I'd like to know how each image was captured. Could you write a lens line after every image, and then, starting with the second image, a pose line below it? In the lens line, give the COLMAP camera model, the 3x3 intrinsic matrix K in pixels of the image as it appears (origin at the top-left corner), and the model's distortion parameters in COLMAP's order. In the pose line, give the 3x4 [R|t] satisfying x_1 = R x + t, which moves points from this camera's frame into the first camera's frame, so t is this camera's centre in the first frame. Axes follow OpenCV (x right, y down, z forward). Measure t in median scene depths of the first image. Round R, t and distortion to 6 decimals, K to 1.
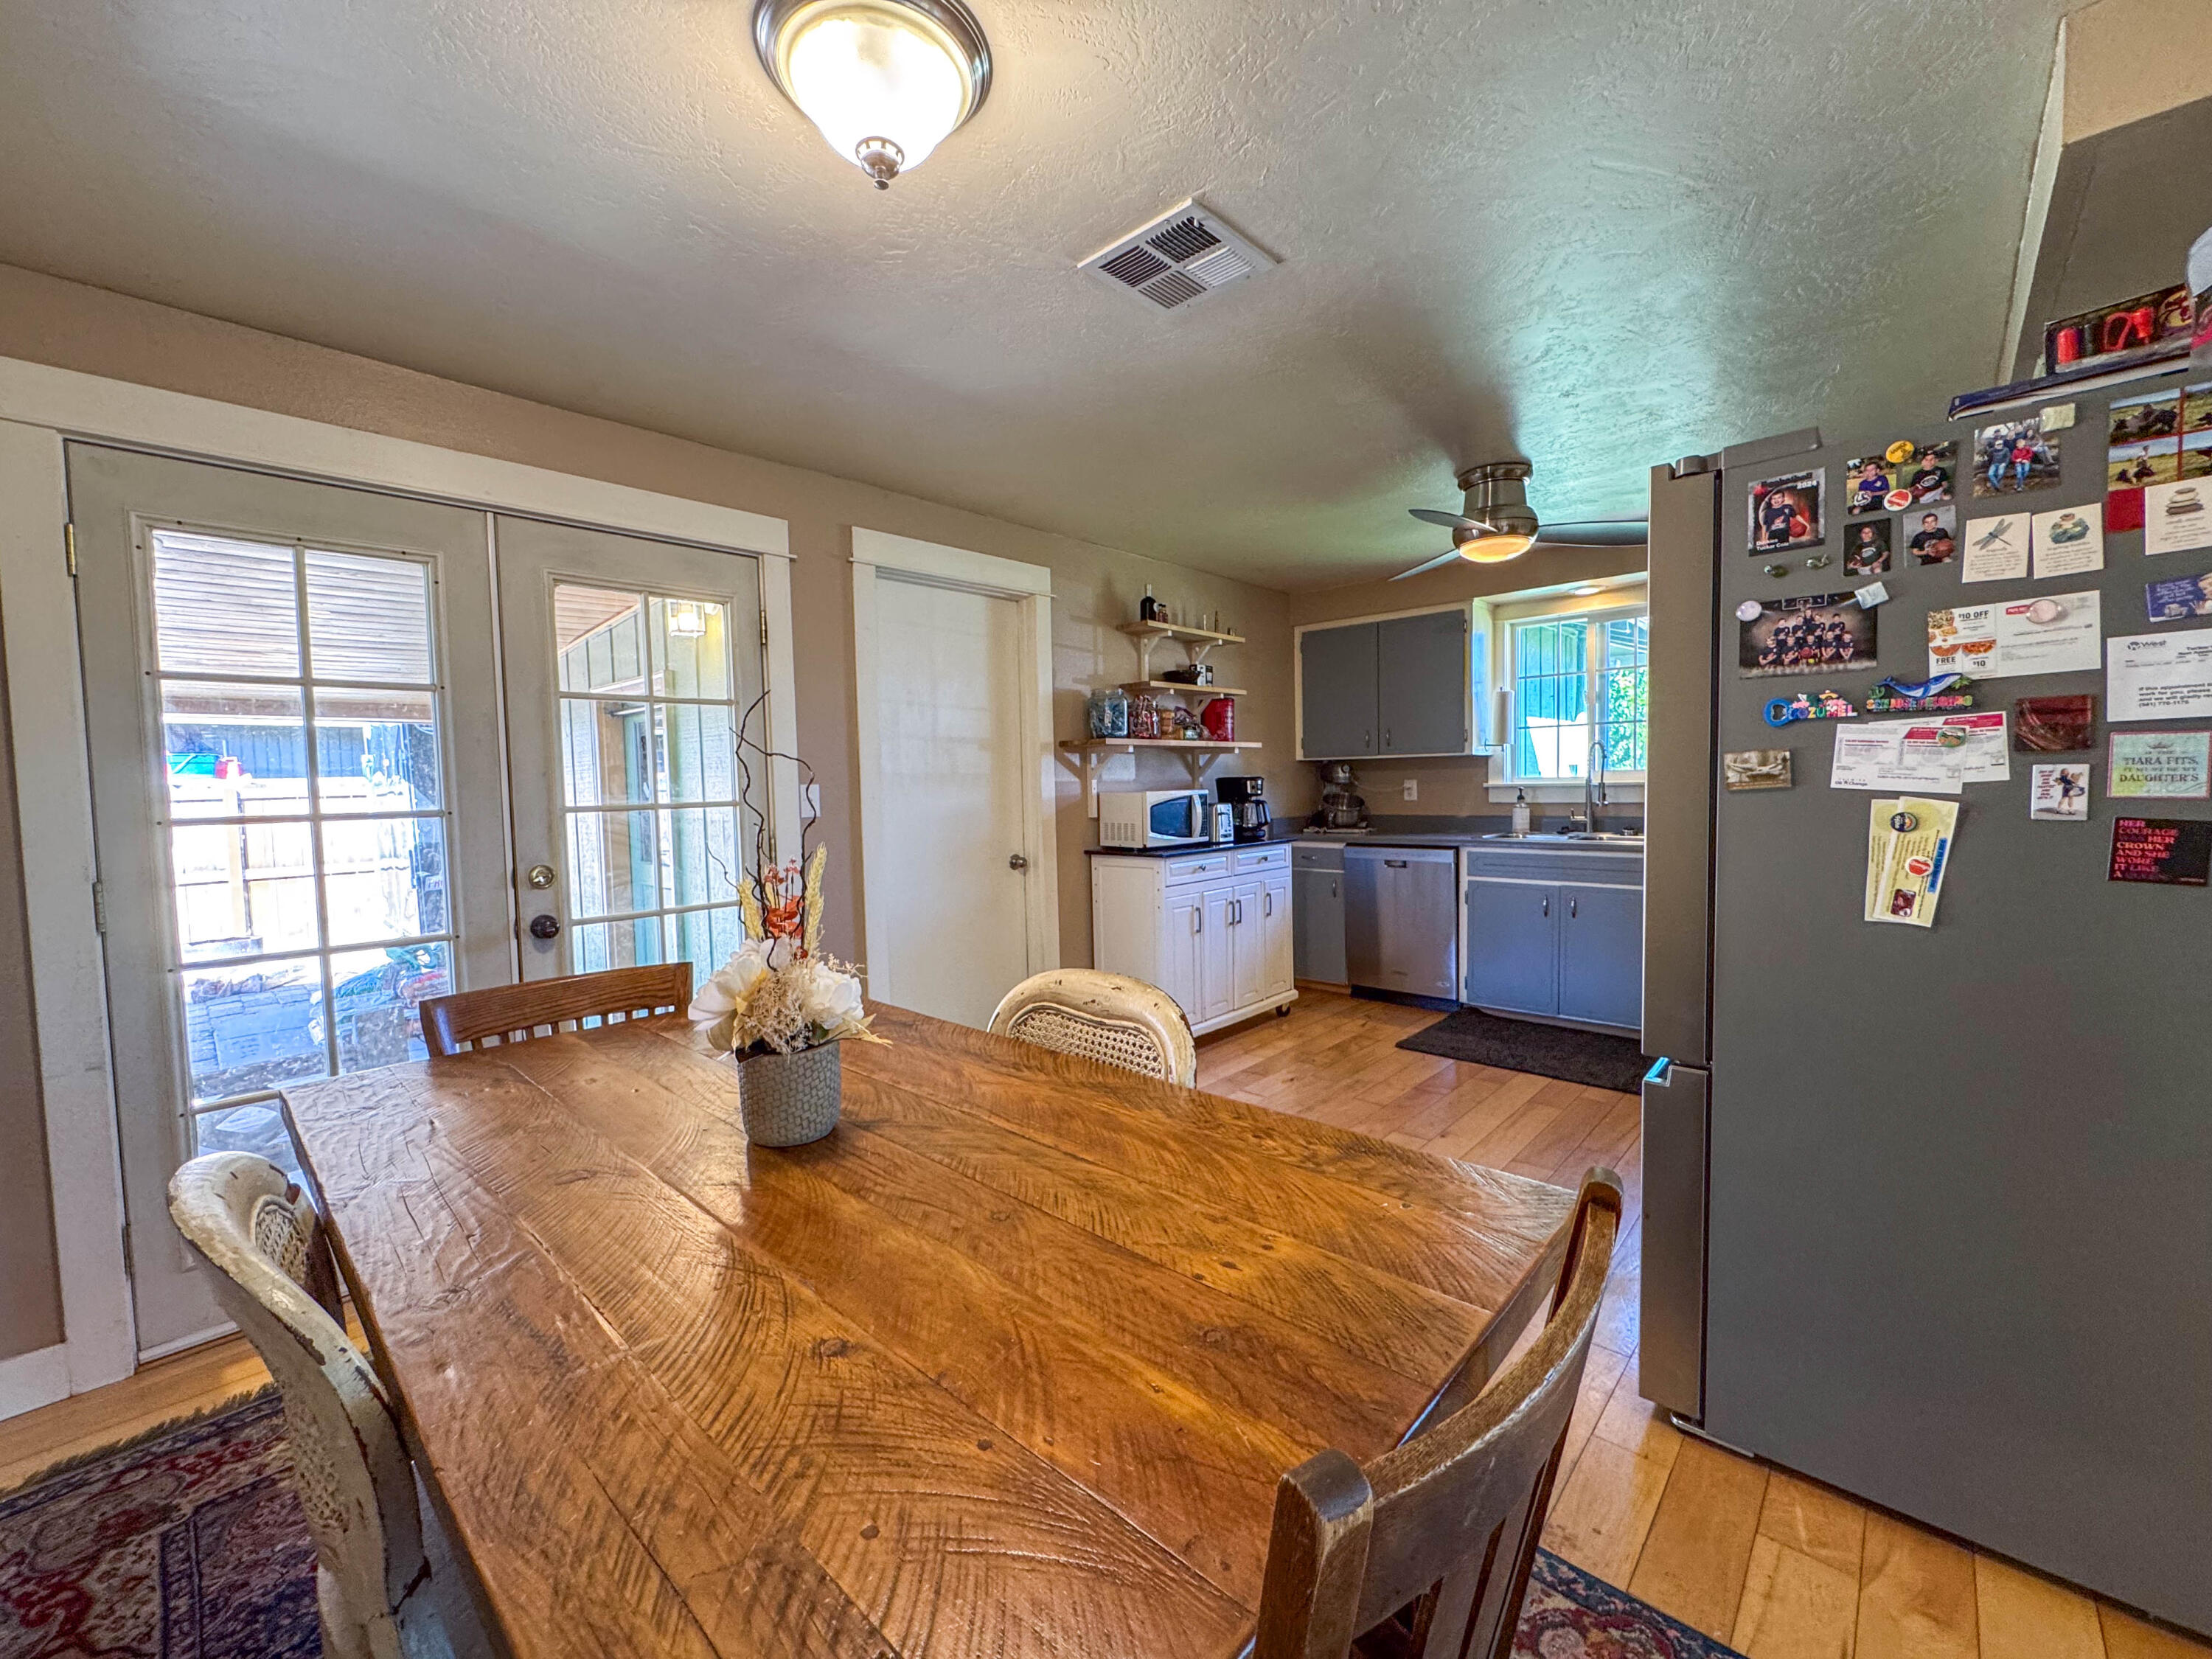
lens RADIAL K [[884.1, 0, 1104.2], [0, 884.1, 823.4], [0, 0, 1]] dist [-0.002563, 0.000180]
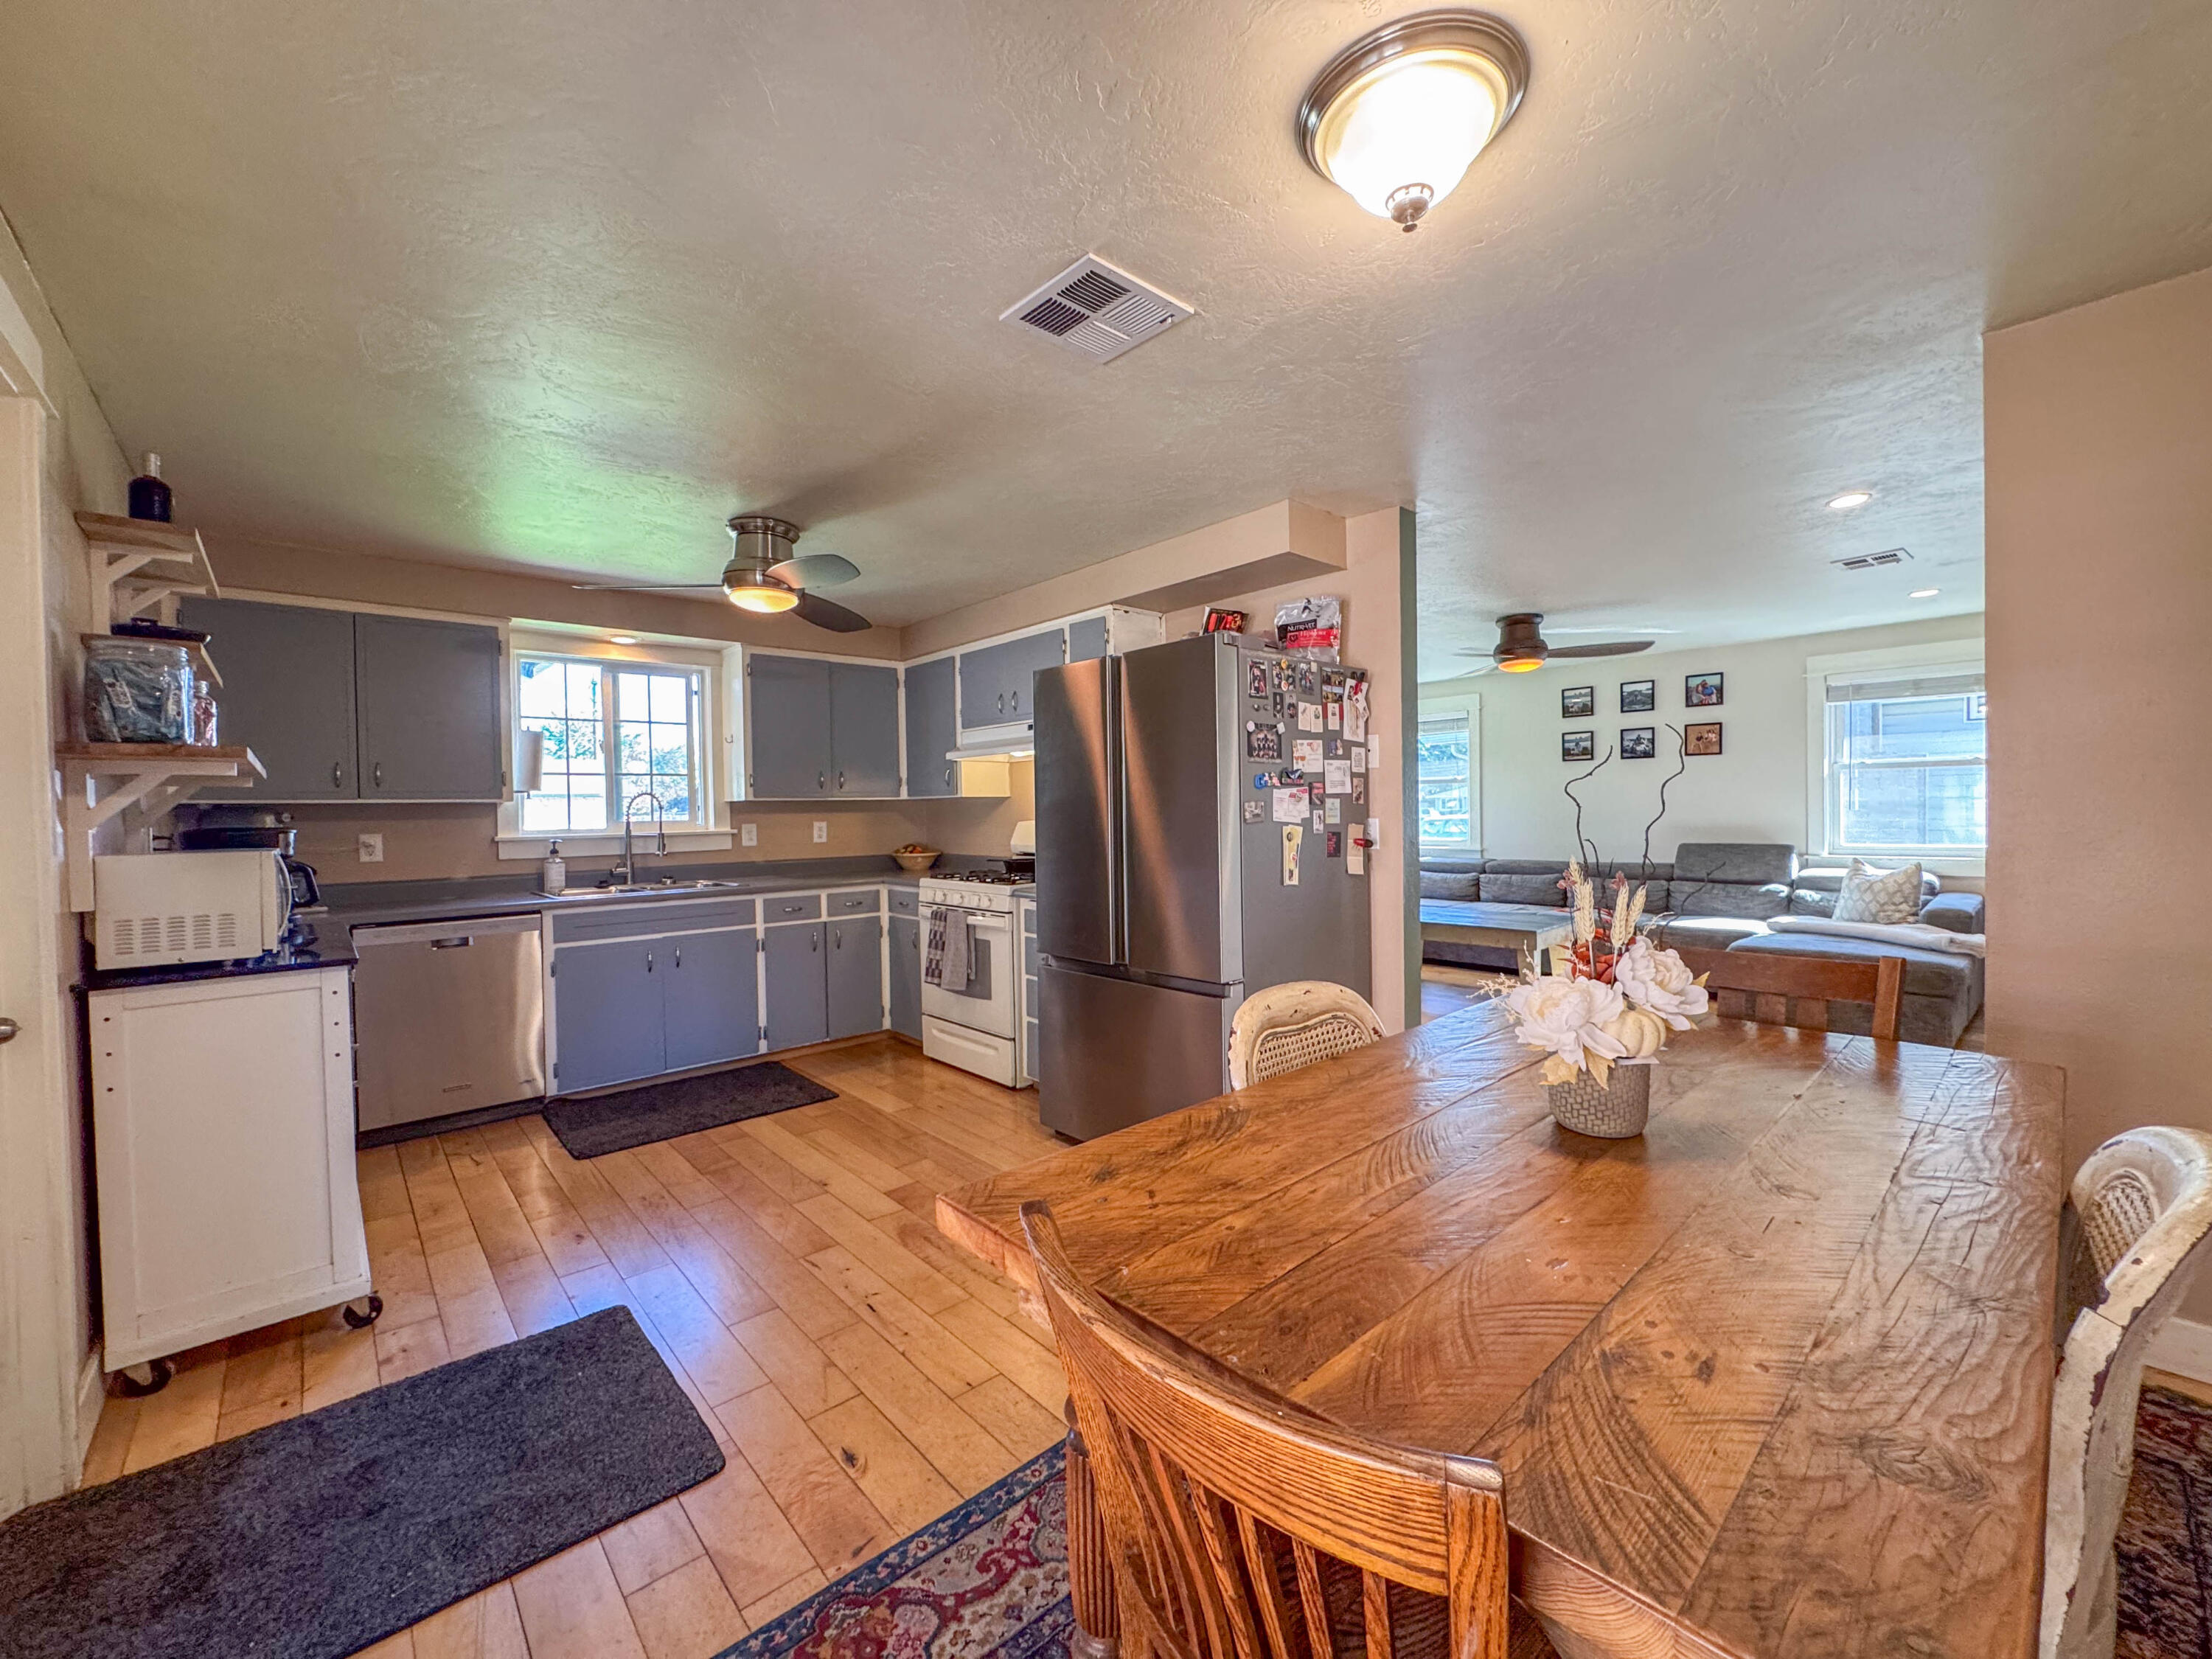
lens RADIAL K [[884.1, 0, 1104.2], [0, 884.1, 823.4], [0, 0, 1]] dist [-0.002563, 0.000180]
pose [[0.087142, 0.006662, 0.996174, -0.444554], [0.064708, 0.997828, -0.012333, -0.012777], [-0.994092, 0.065535, 0.086521, 0.445946]]
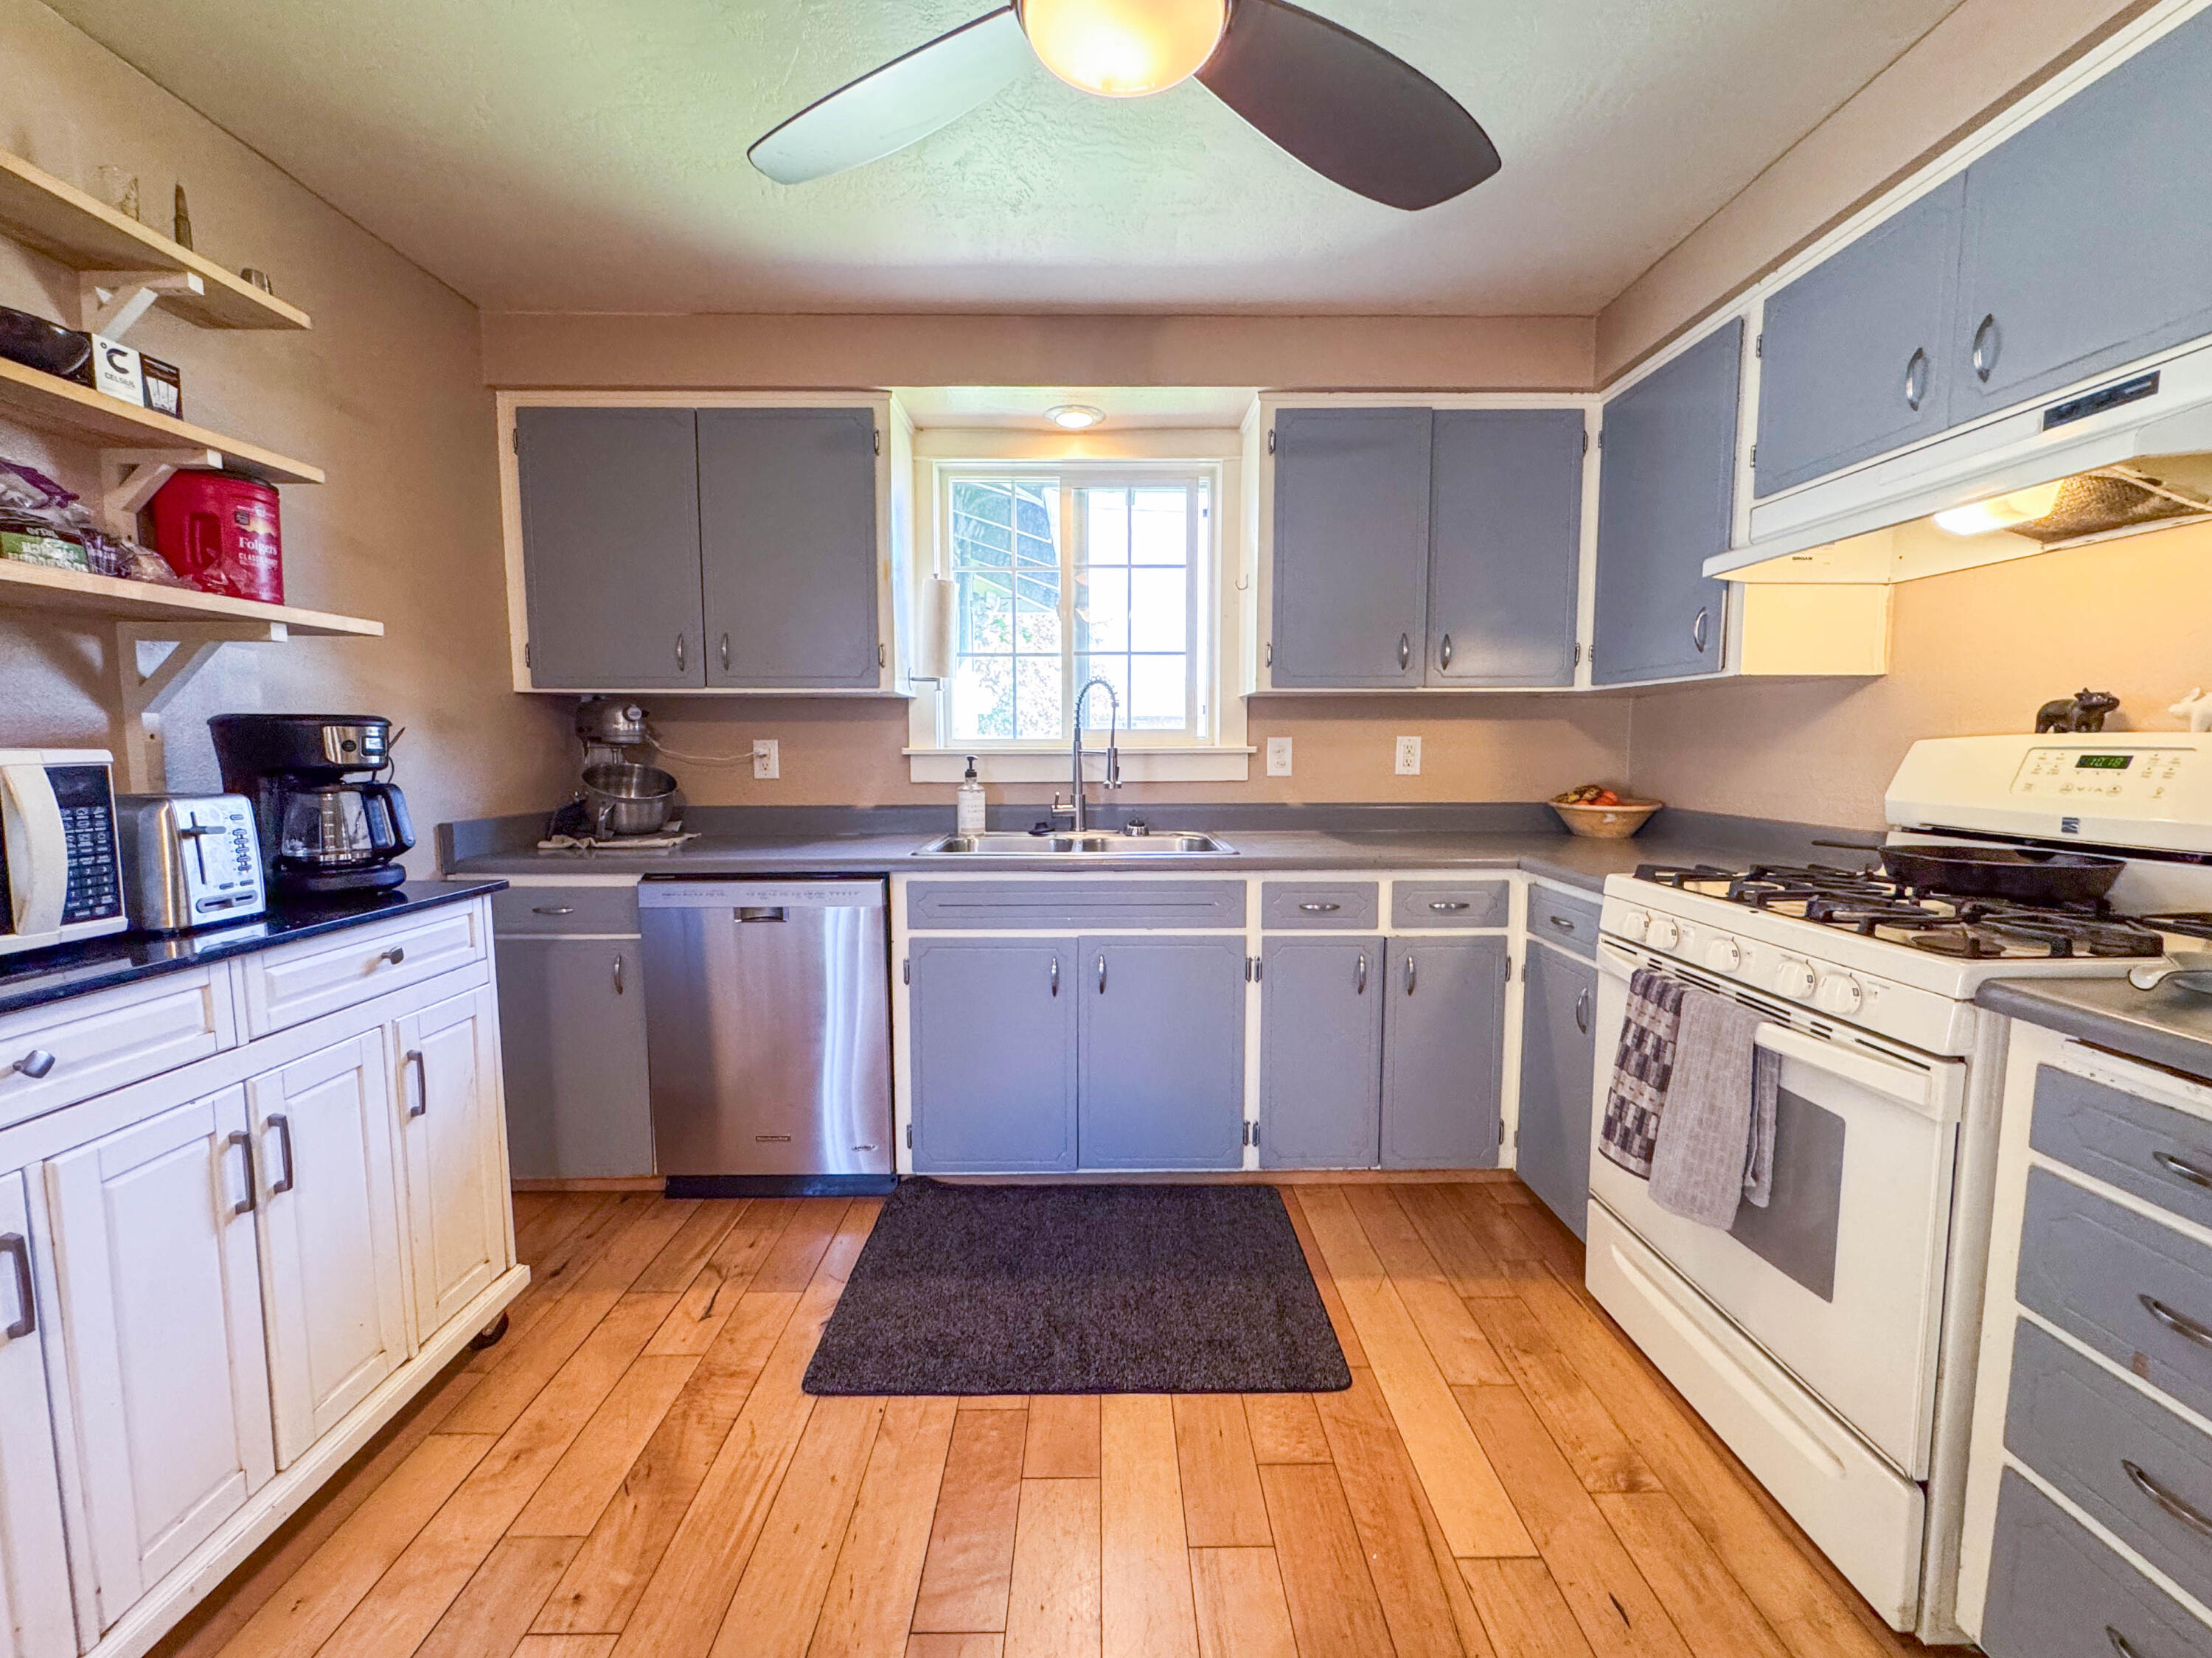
lens RADIAL K [[900.8, 0, 1104.8], [0, 900.8, 821.9], [0, 0, 1]] dist [-0.002264, 0.000270]
pose [[0.723568, -0.039154, 0.689142, 0.159625], [0.019546, 0.999152, 0.036244, -0.020803], [-0.689976, -0.012755, 0.723719, 0.626705]]
